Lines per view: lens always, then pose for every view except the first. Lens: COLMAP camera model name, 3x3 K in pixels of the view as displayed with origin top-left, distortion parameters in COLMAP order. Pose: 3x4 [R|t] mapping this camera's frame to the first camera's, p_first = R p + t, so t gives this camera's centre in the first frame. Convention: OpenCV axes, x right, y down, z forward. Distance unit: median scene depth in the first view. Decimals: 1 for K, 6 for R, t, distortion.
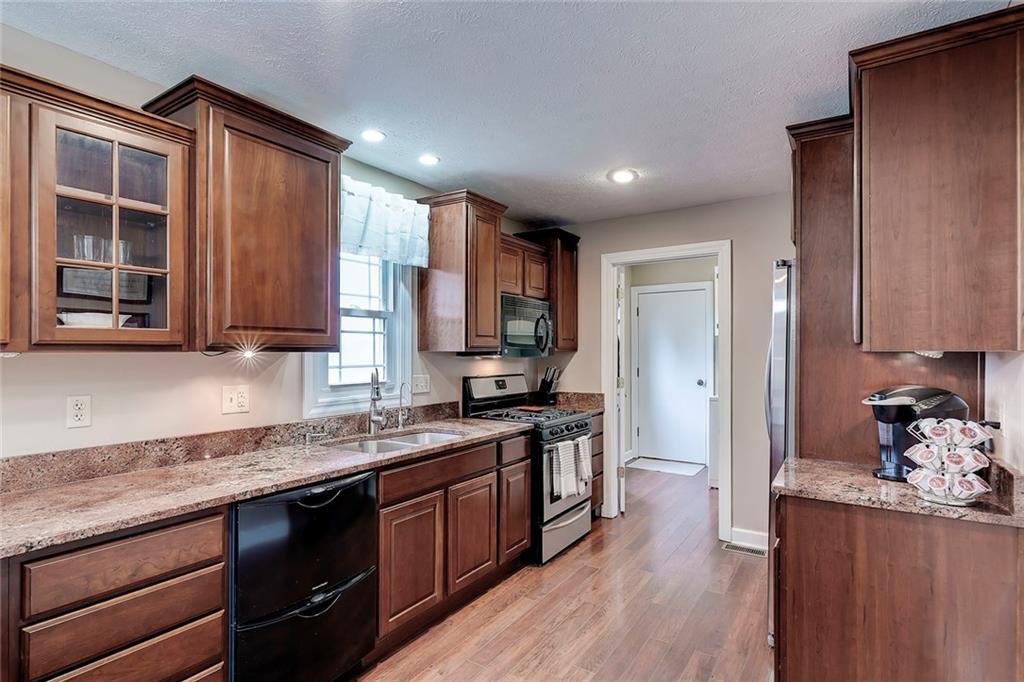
lens RADIAL K [[518.8, 0, 515.7], [0, 518.8, 345.4], [0, 0, 1]] dist [-0.000321, 0.001014]
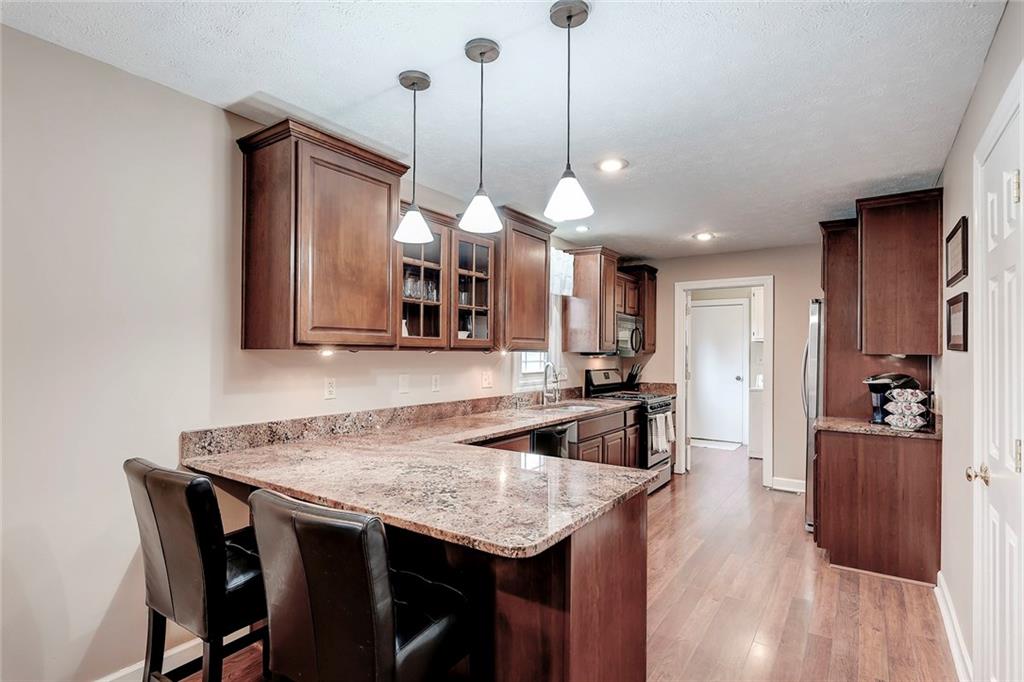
lens RADIAL K [[518.8, 0, 507.4], [0, 518.8, 344.3], [0, 0, 1]] dist [-0.000321, 0.001014]
pose [[0.999608, 0.007049, -0.027087, -0.389664], [-0.007150, 0.999968, -0.003624, -0.005387], [0.027061, 0.003816, 0.999626, -0.627954]]
